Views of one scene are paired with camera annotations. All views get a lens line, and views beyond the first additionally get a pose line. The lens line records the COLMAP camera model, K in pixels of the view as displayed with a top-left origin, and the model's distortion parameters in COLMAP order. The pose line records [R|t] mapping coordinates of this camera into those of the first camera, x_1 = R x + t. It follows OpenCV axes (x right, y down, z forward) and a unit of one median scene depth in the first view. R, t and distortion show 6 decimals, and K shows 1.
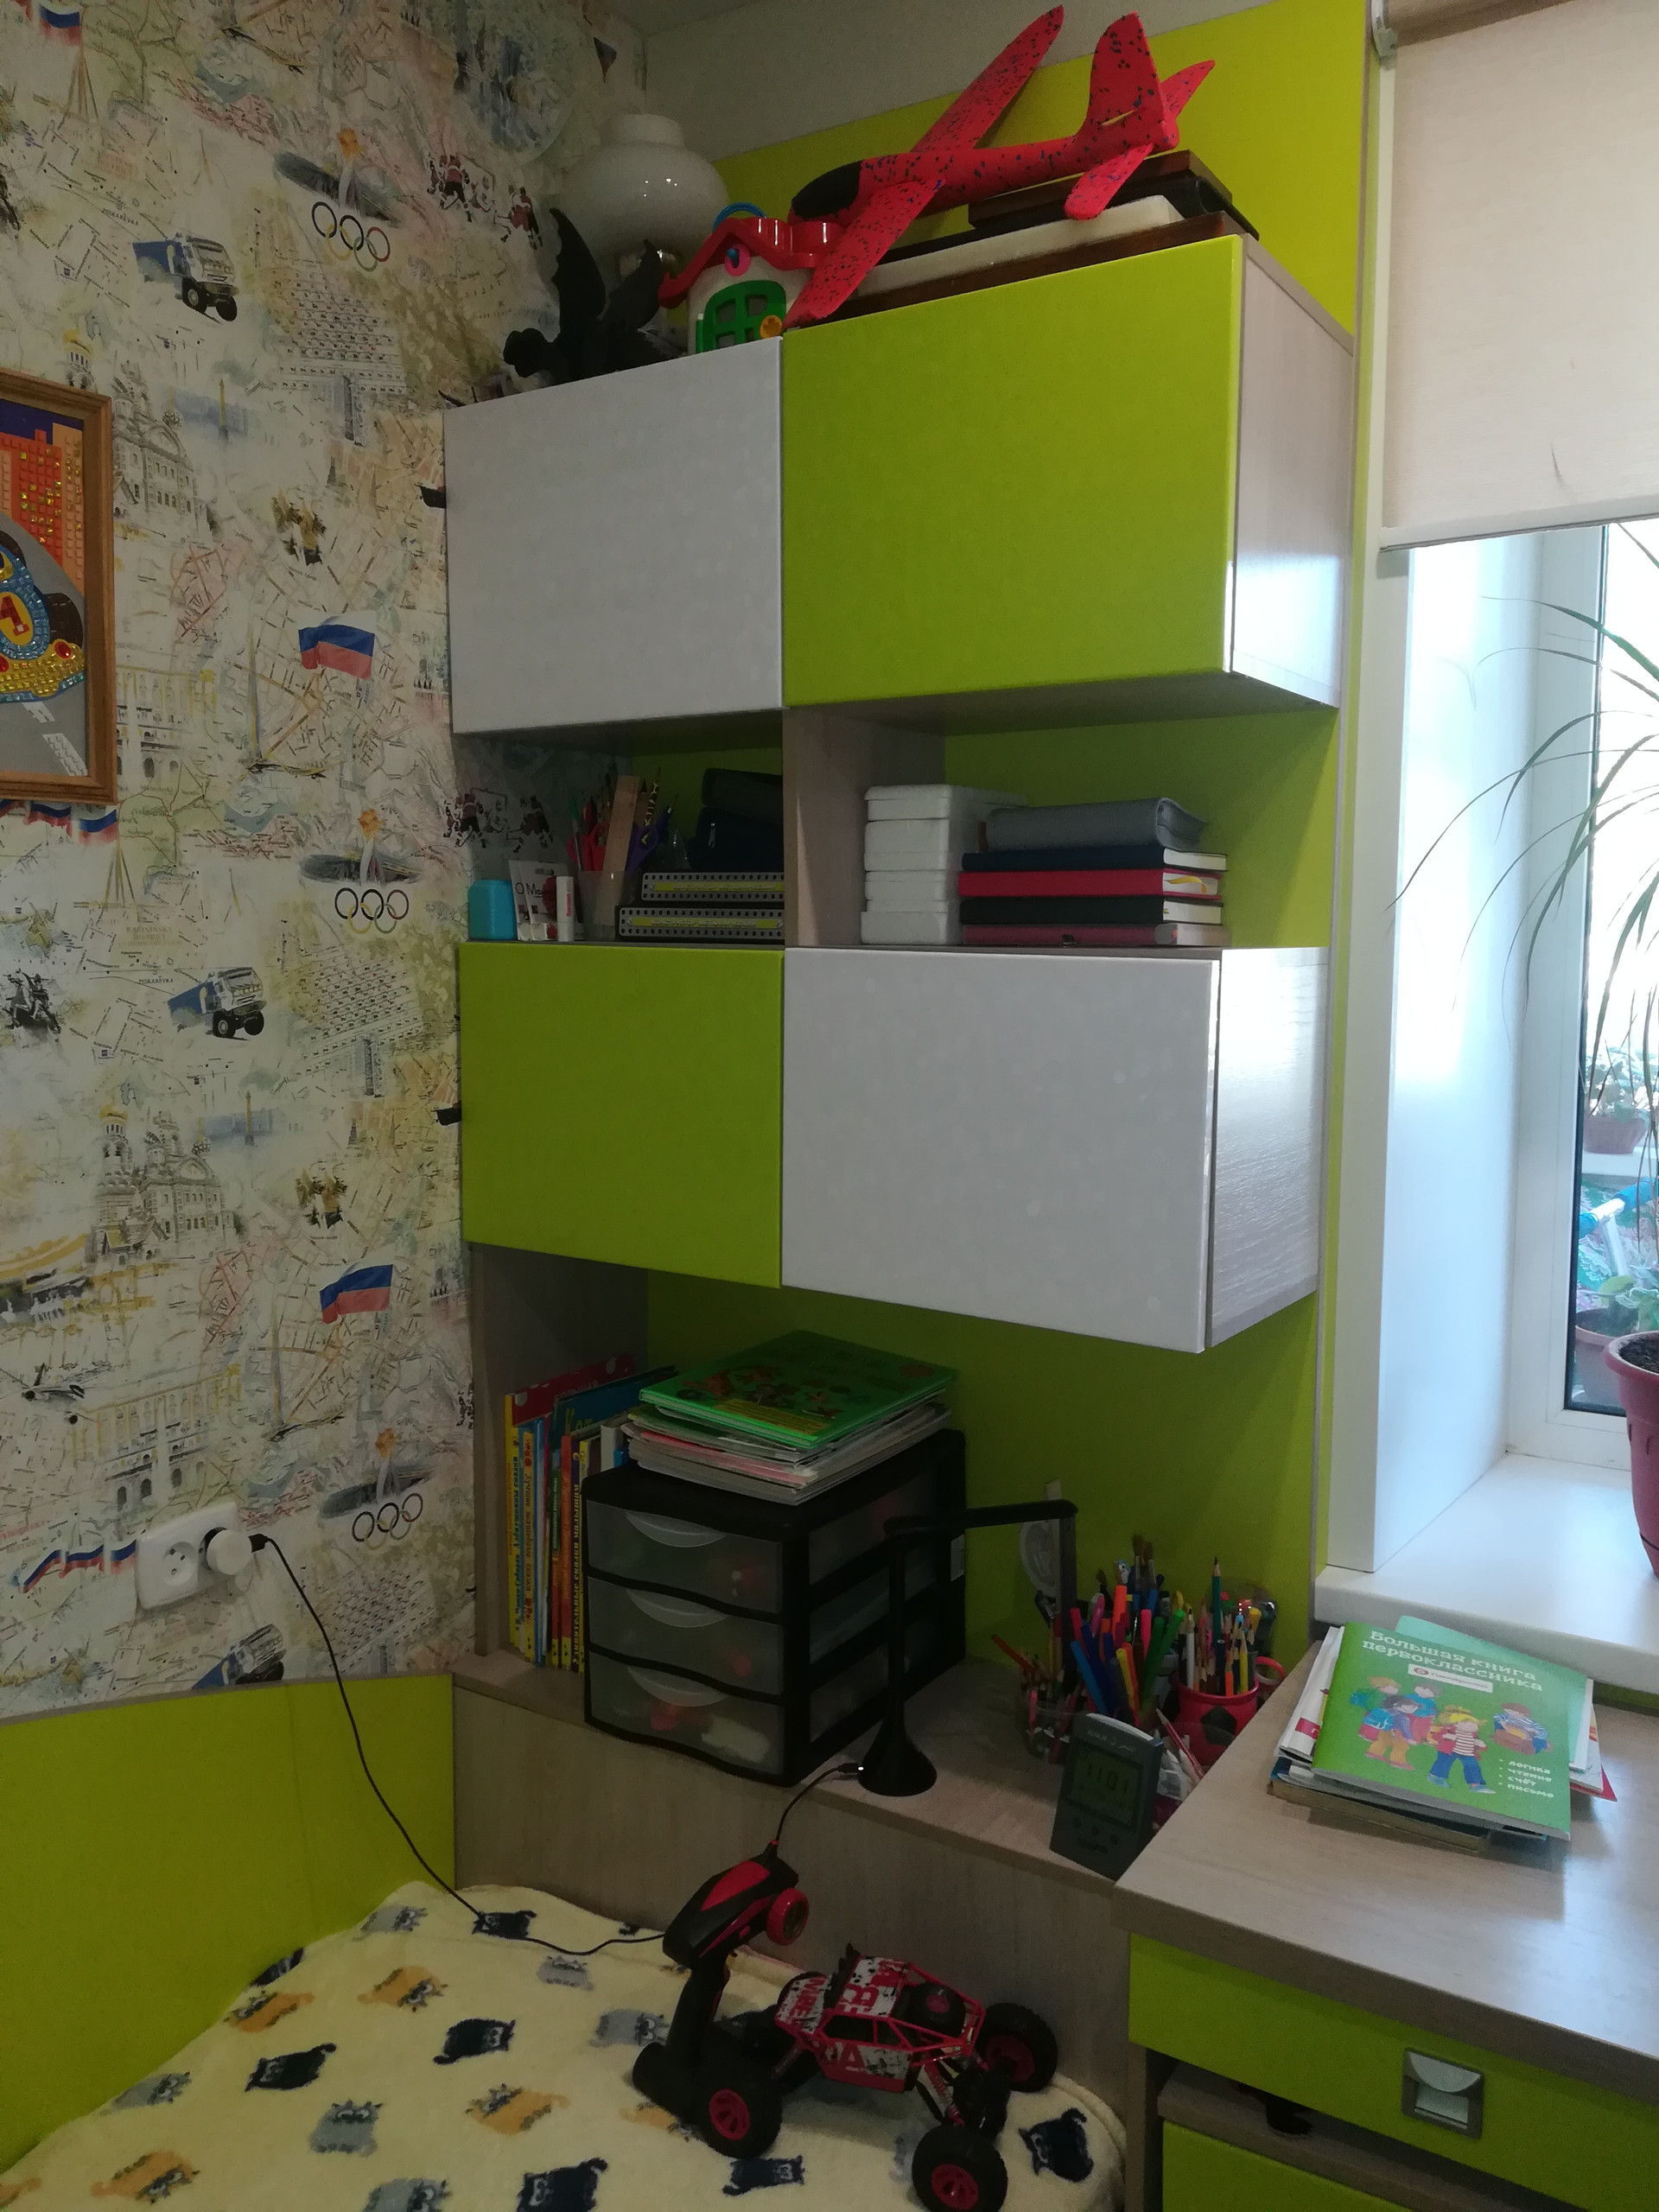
lens RADIAL K [[1722.4, 0, 831.6], [0, 1722.4, 1111.1], [0, 0, 1]] dist [0.048990, -0.067704]
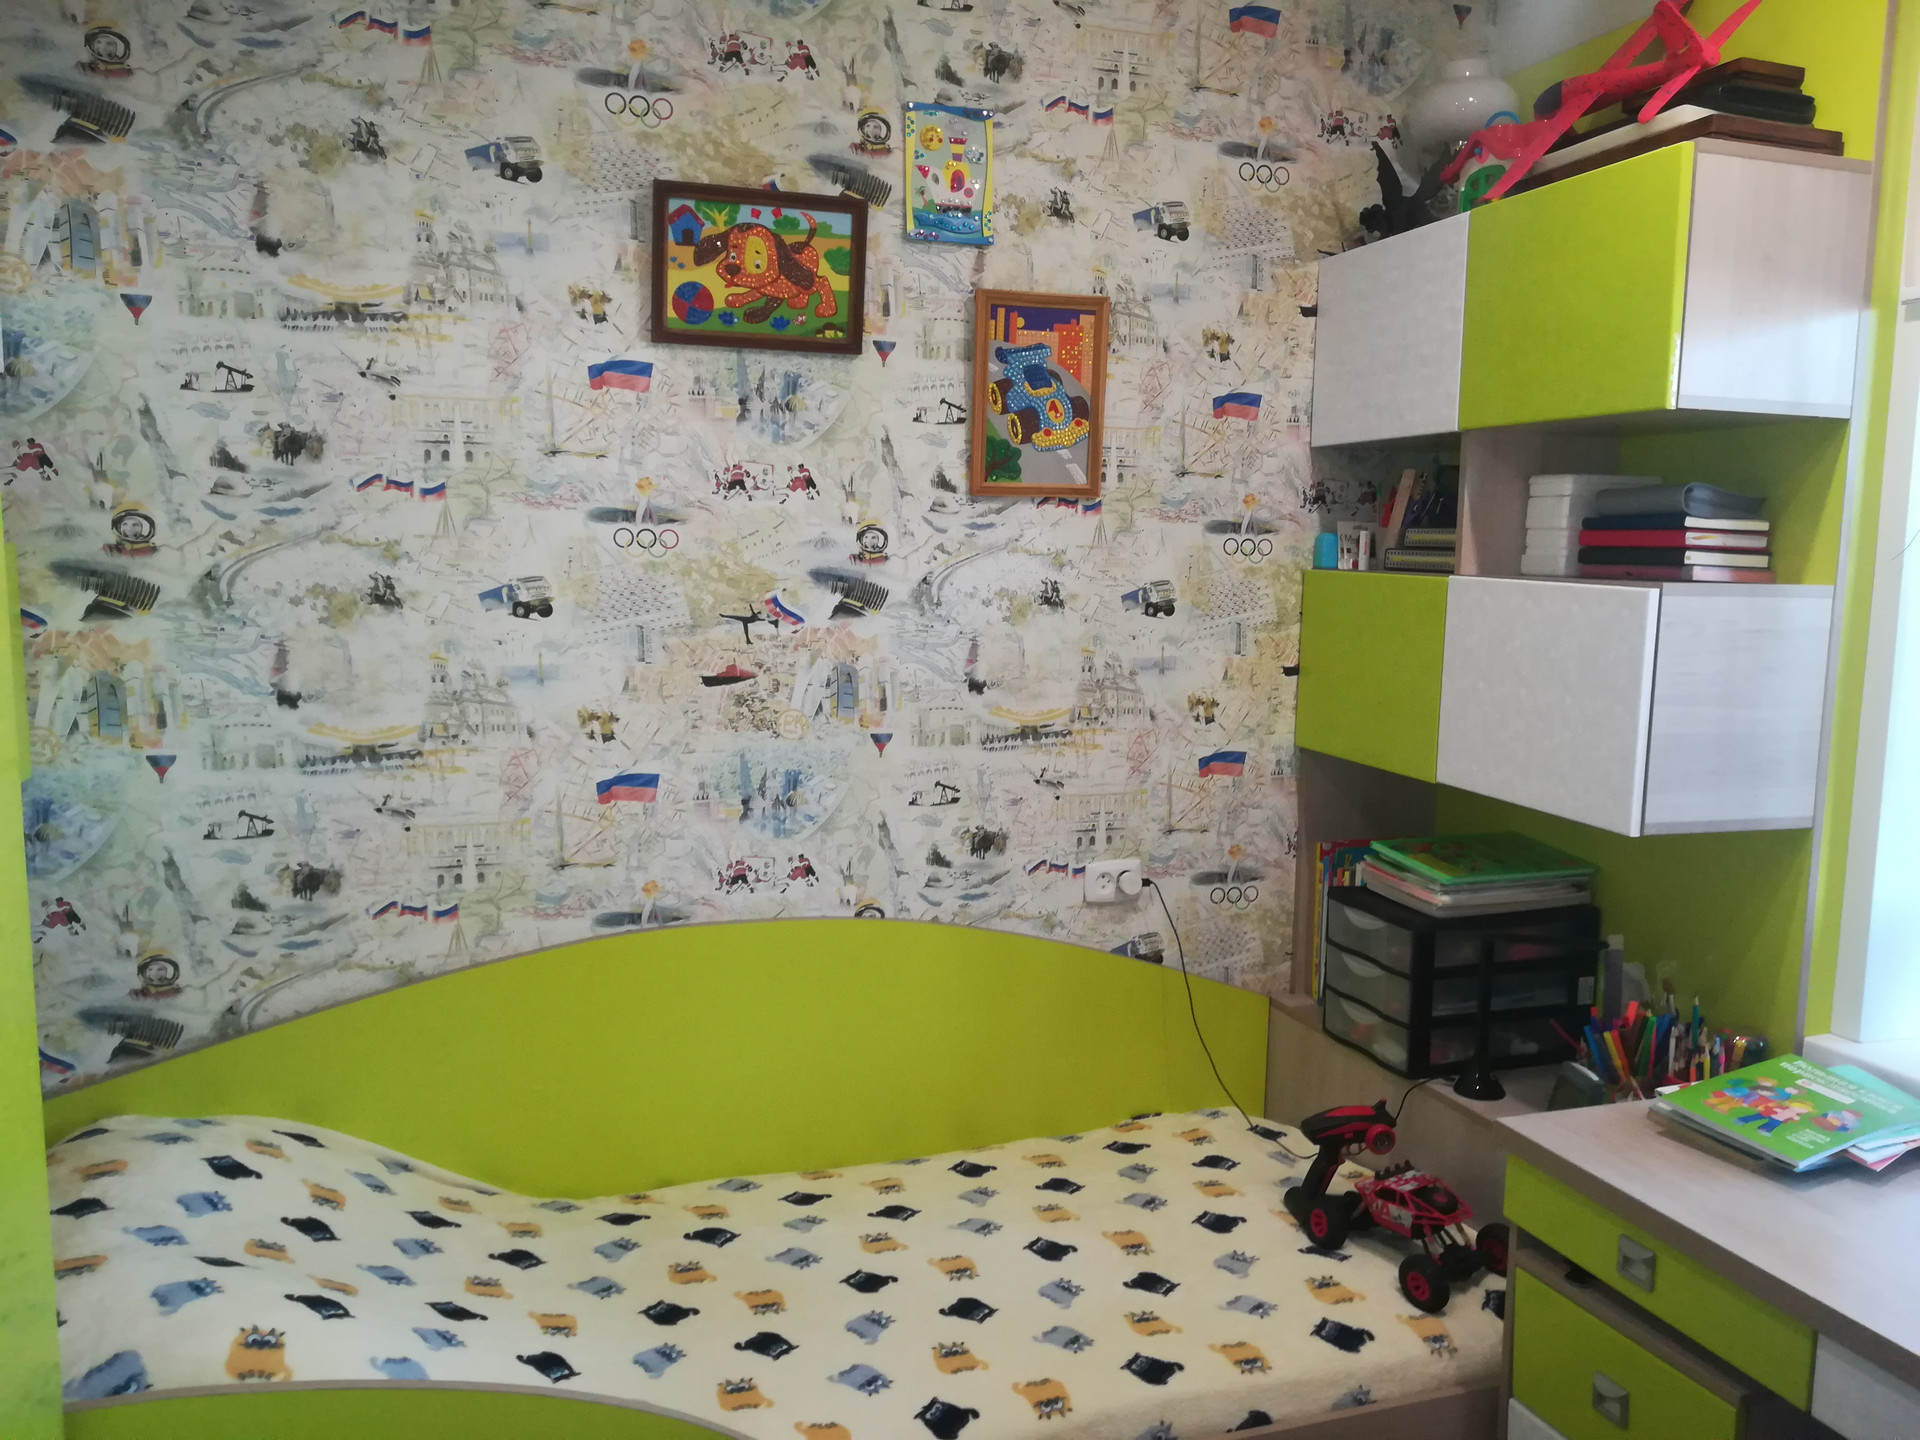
lens RADIAL K [[1495.1, 0, 957.2], [0, 1495.1, 722.3], [0, 0, 1]] dist [0.048990, -0.067704]
pose [[0.776834, 0.086914, -0.623679, 0.504501], [-0.085213, 0.995828, 0.032637, 0.037297], [0.623913, 0.027792, 0.780999, -0.406030]]
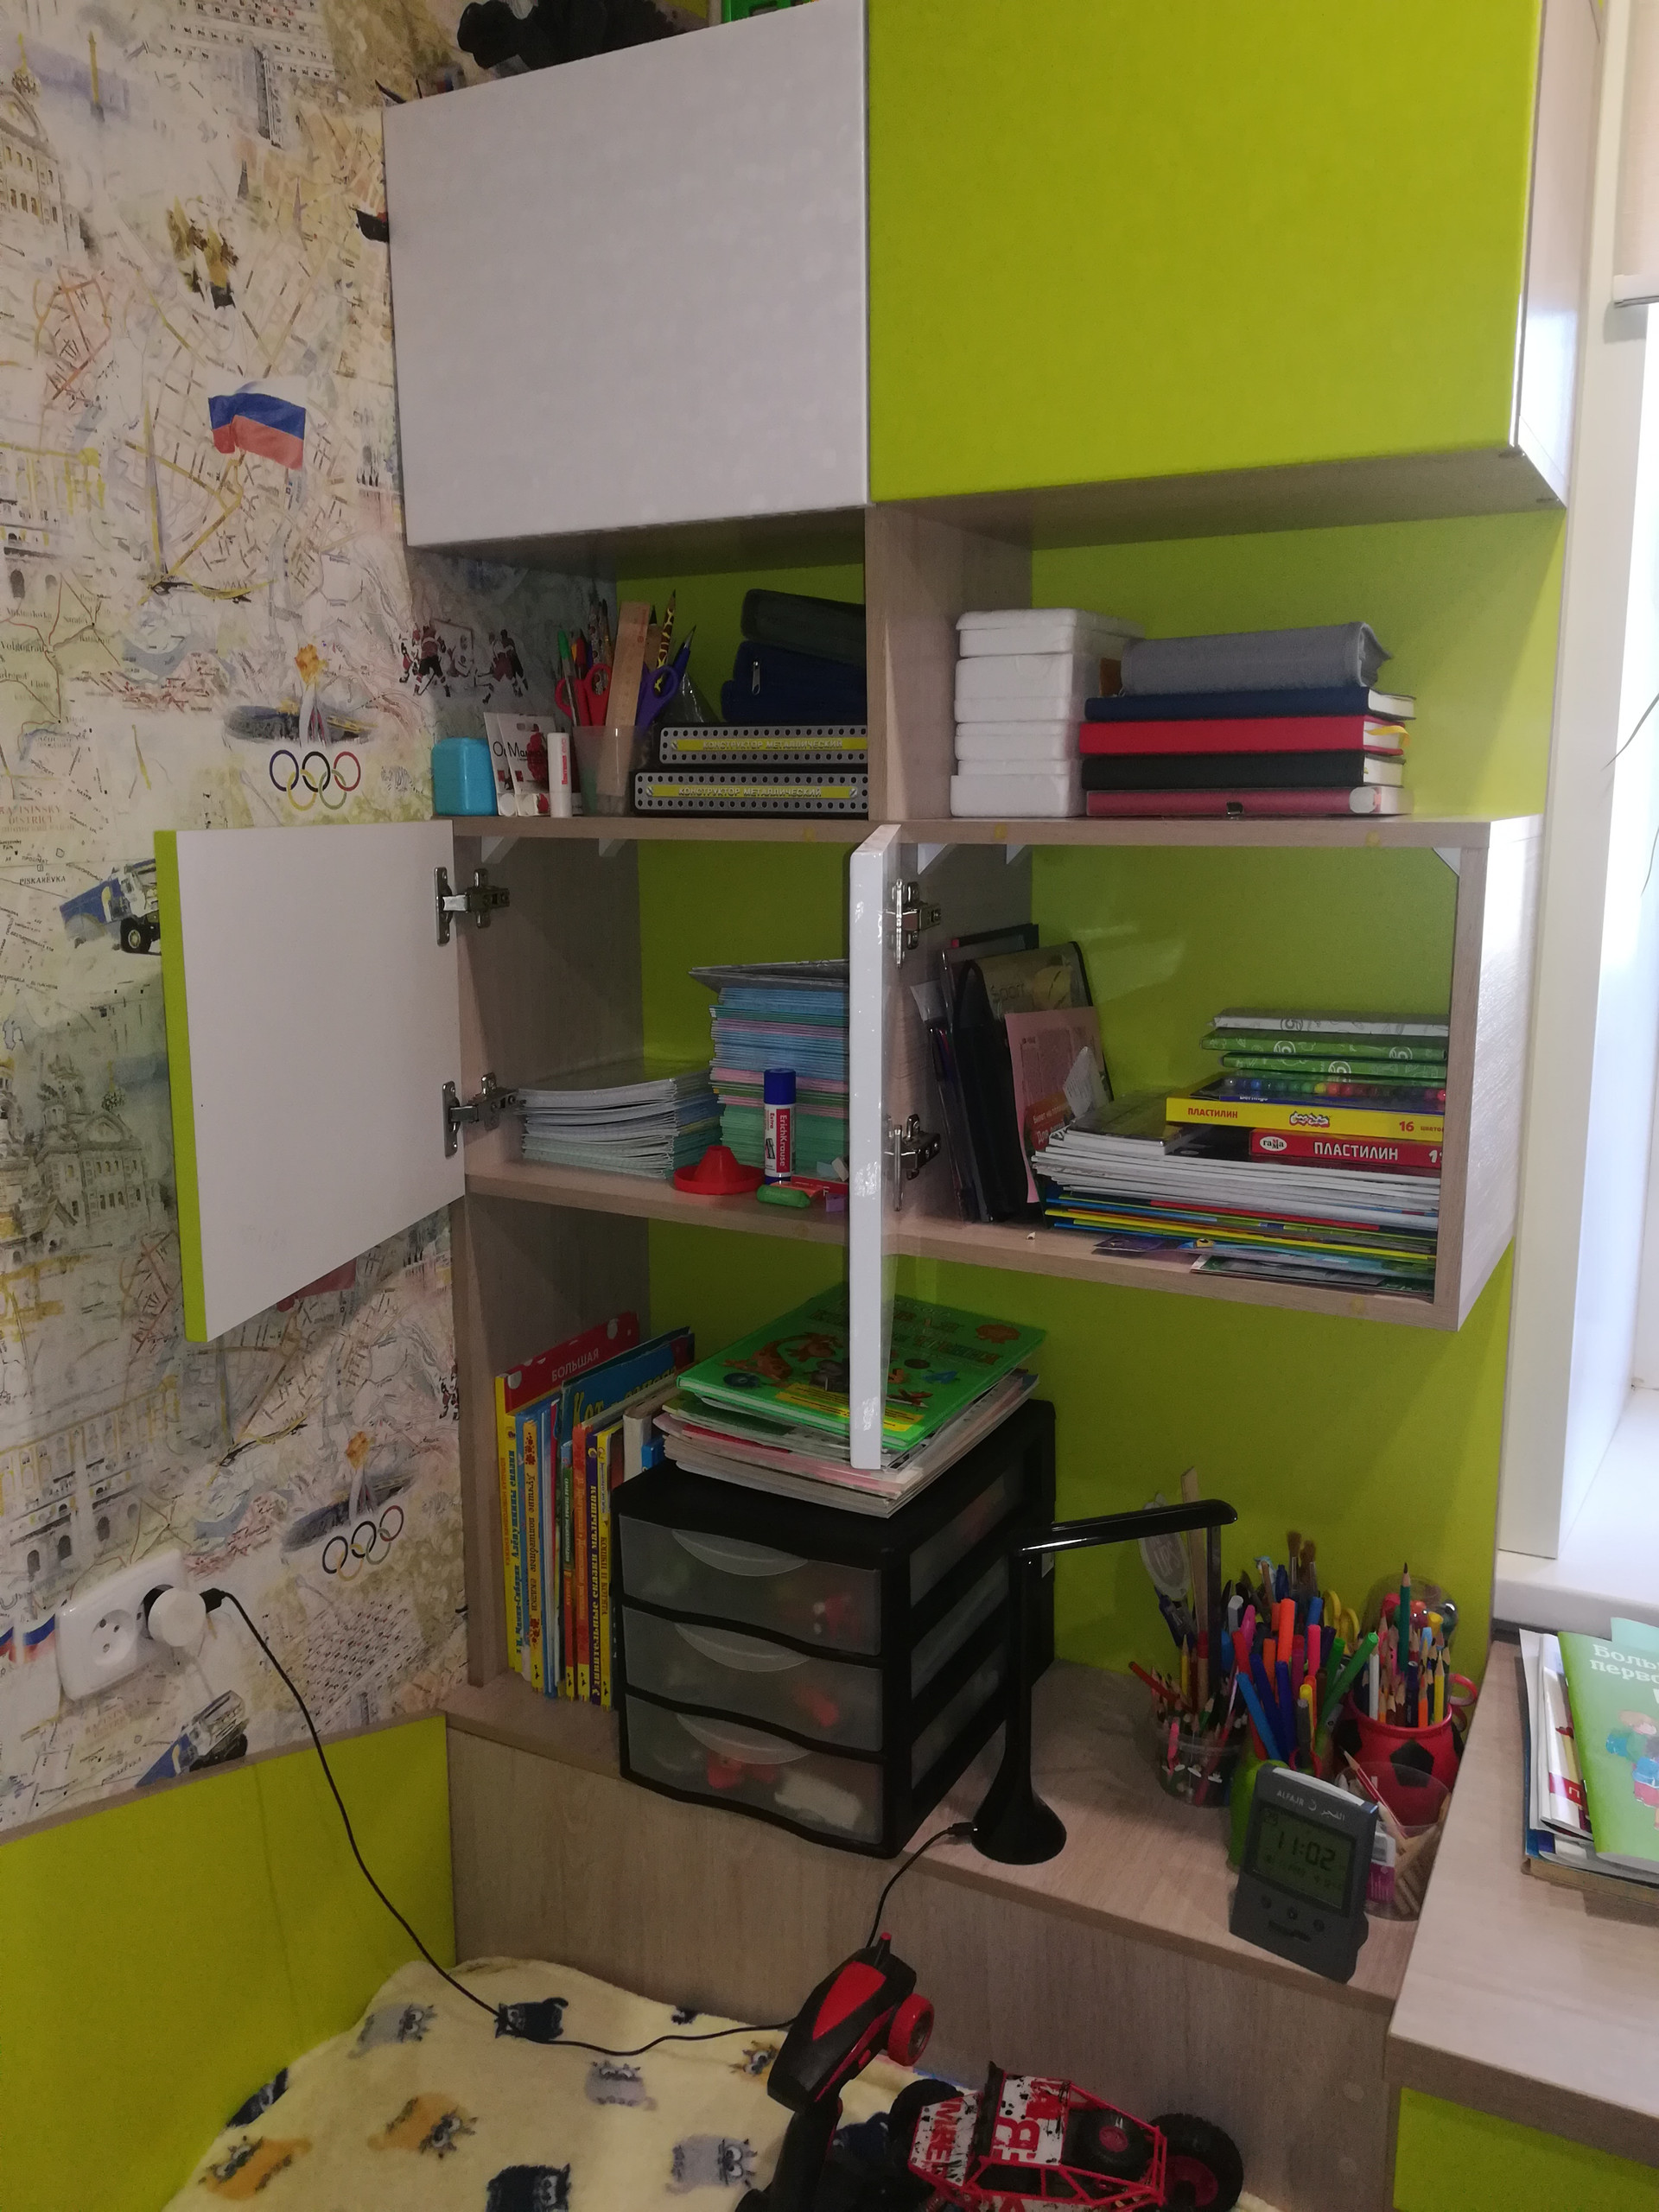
lens RADIAL K [[1722.4, 0, 833.5], [0, 1722.4, 1112.5], [0, 0, 1]] dist [0.048990, -0.067704]
pose [[0.996432, -0.025221, 0.080546, -0.107593], [0.018774, 0.996633, 0.079812, -0.026692], [-0.082288, -0.078015, 0.993550, 0.213342]]
